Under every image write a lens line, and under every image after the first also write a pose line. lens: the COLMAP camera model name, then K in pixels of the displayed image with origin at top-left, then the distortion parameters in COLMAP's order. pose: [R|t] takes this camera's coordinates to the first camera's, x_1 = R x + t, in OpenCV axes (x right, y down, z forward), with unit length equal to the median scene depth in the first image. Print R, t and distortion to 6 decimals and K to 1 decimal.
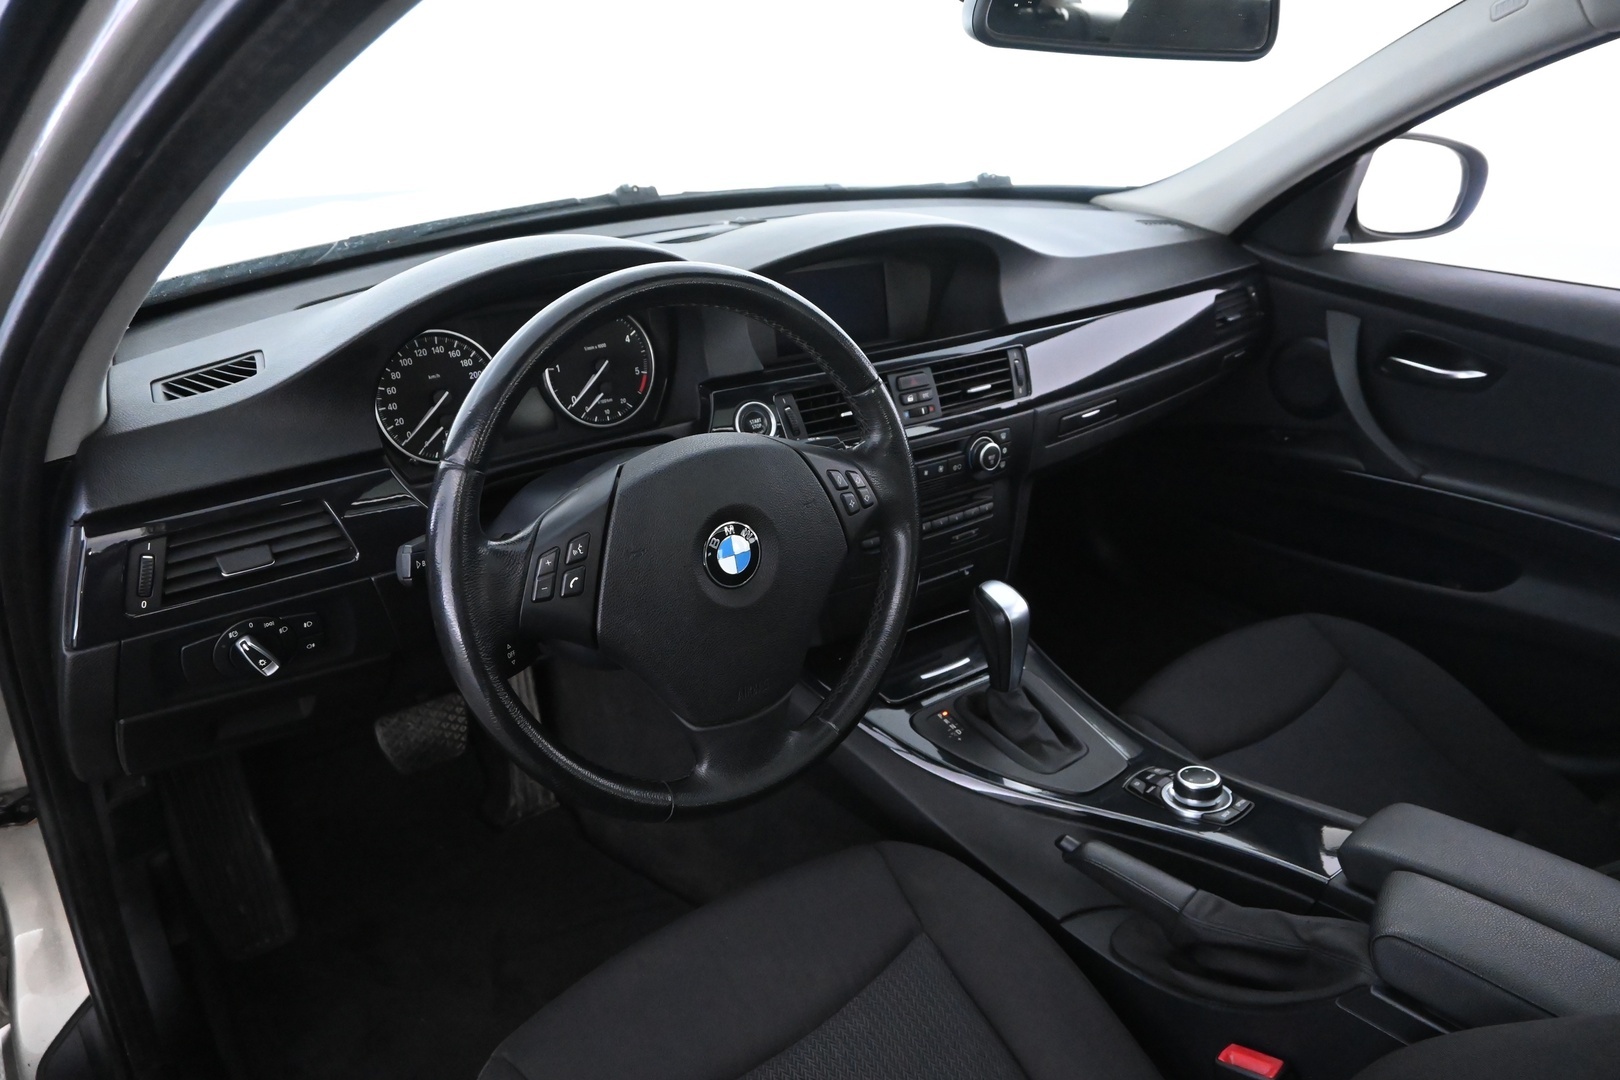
lens RADIAL K [[1126.4, 0, 810.3], [0, 1126.4, 547.1], [0, 0, 1]] dist [-0.012050, 0.005305]
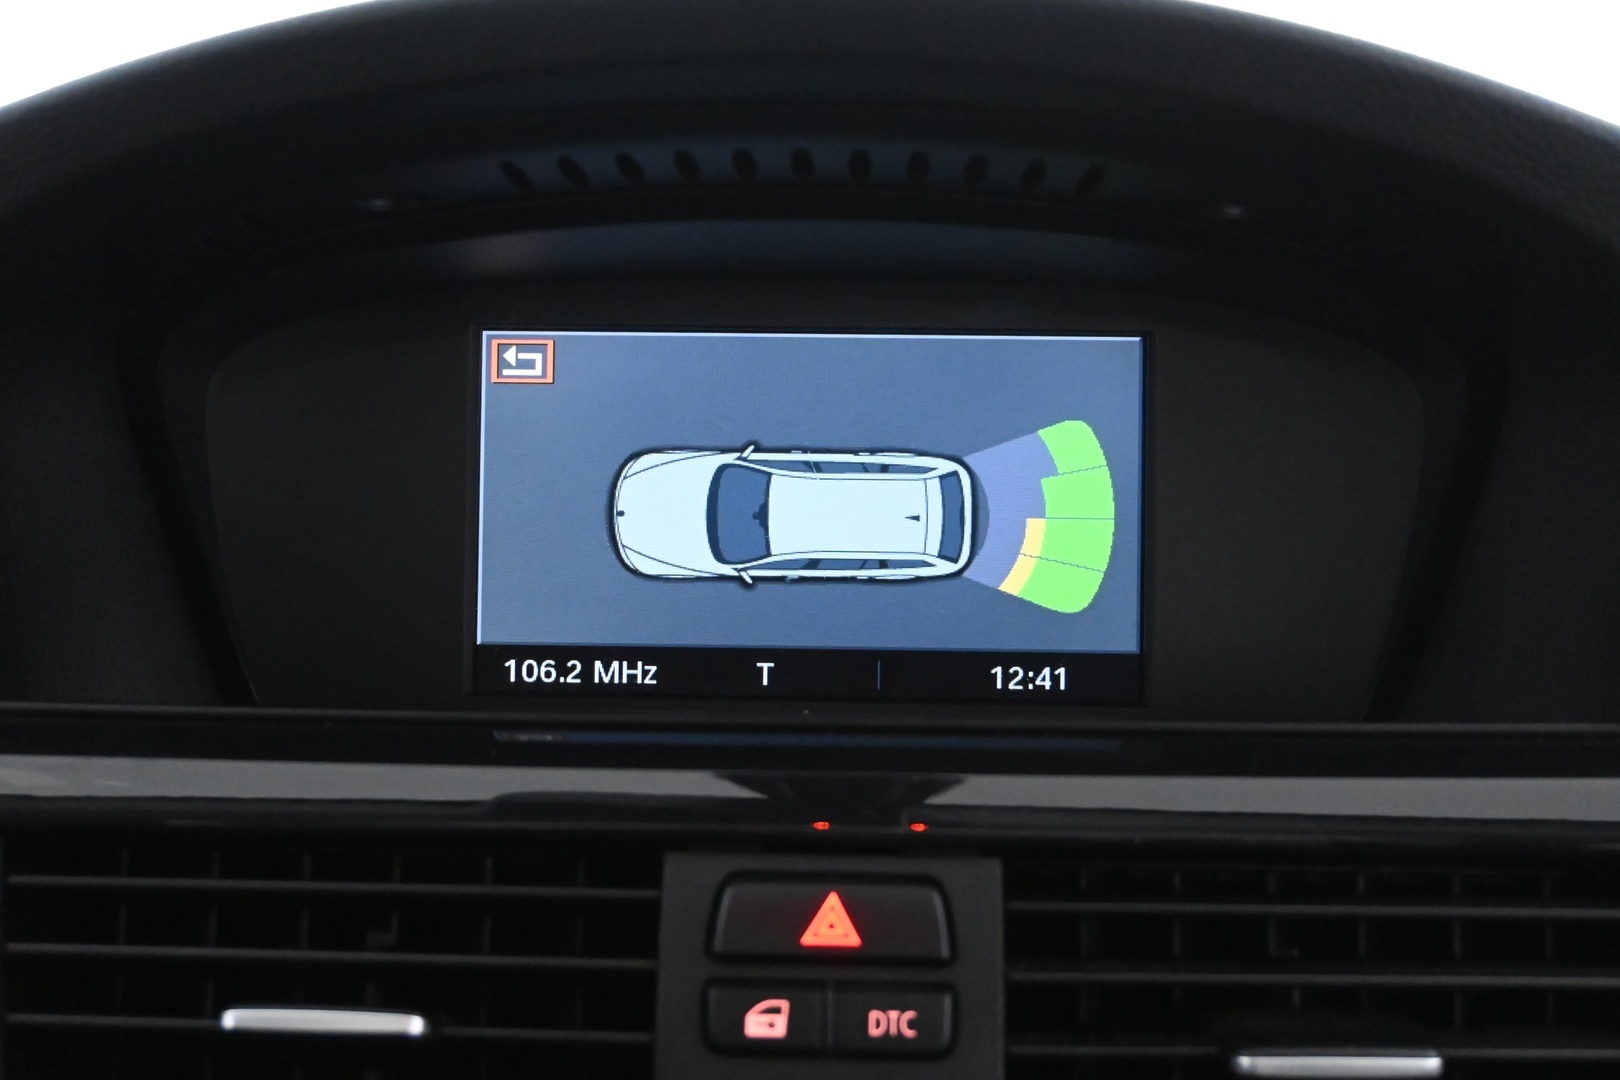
lens RADIAL K [[2182.1, 0, 809.5], [0, 2182.1, 541.1], [0, 0, 1]] dist [-0.013822, 0.000000]
pose [[0.801322, 0.092119, -0.591099, 0.257149], [-0.251028, 0.948653, -0.192463, -0.128887], [0.543018, 0.302607, 0.783301, 0.680006]]
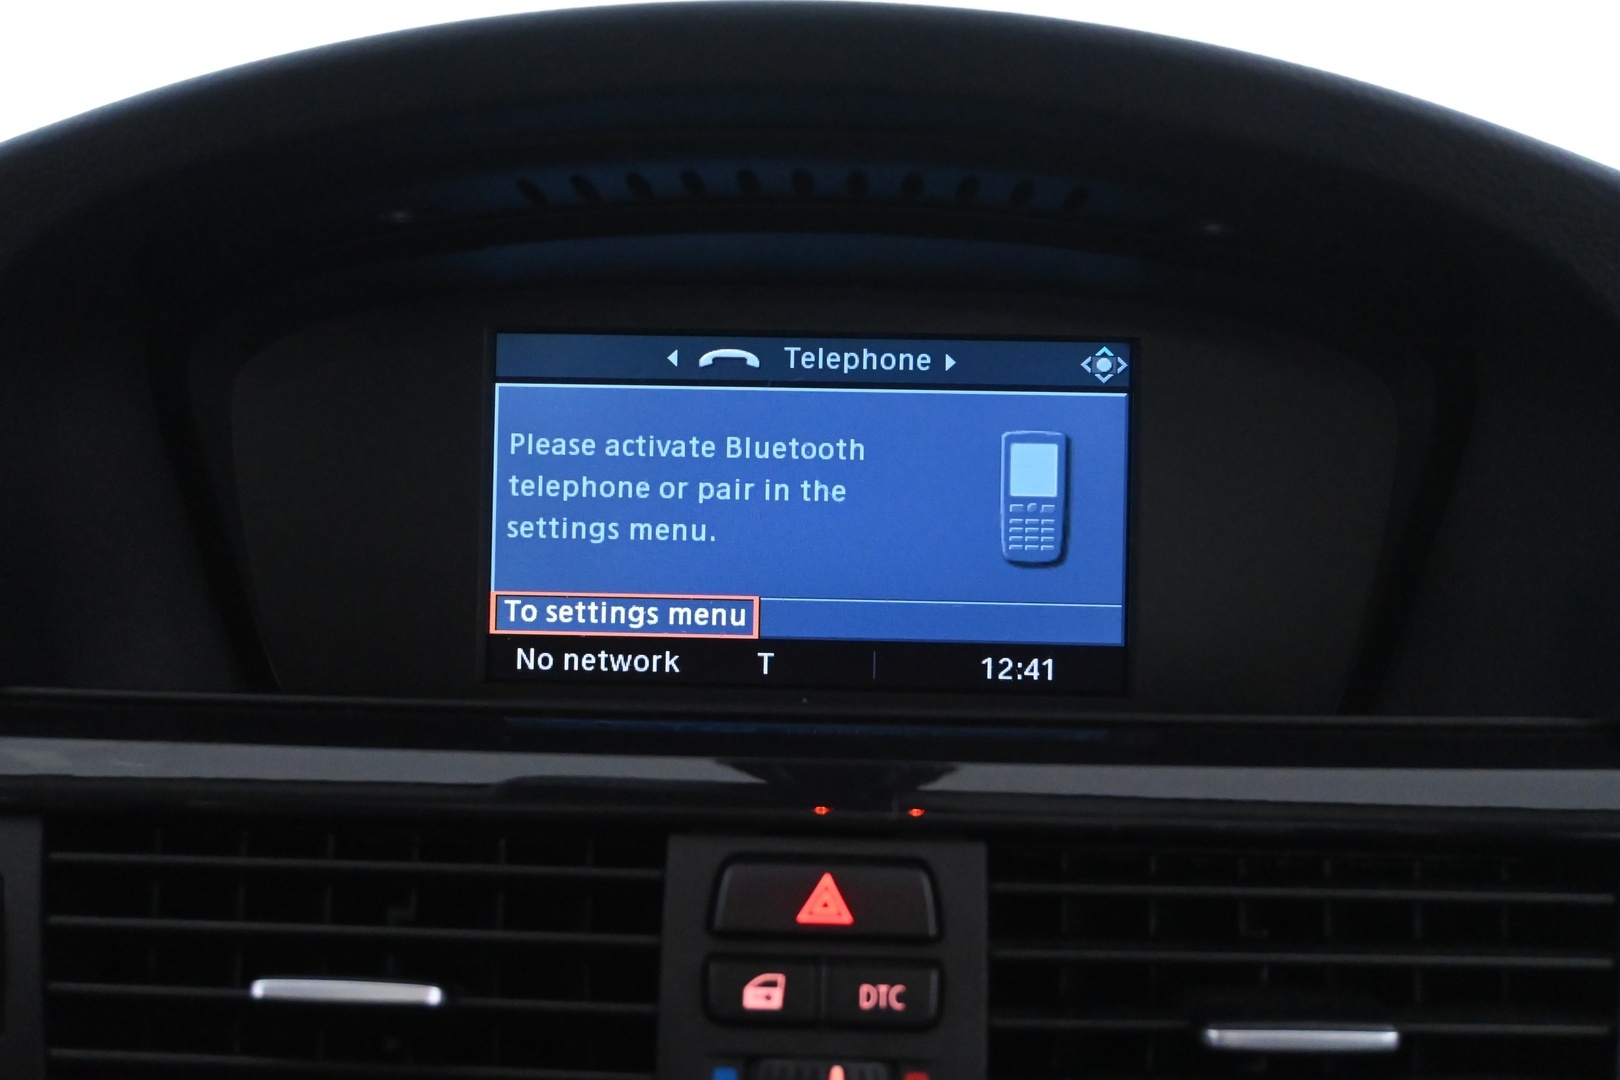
lens RADIAL K [[2182.1, 0, 817.2], [0, 2182.1, 525.5], [0, 0, 1]] dist [-0.013822, 0.000000]
pose [[0.801677, 0.097359, -0.589776, 0.268134], [-0.256537, 0.947202, -0.192346, -0.128081], [0.539910, 0.305499, 0.784326, 0.665973]]
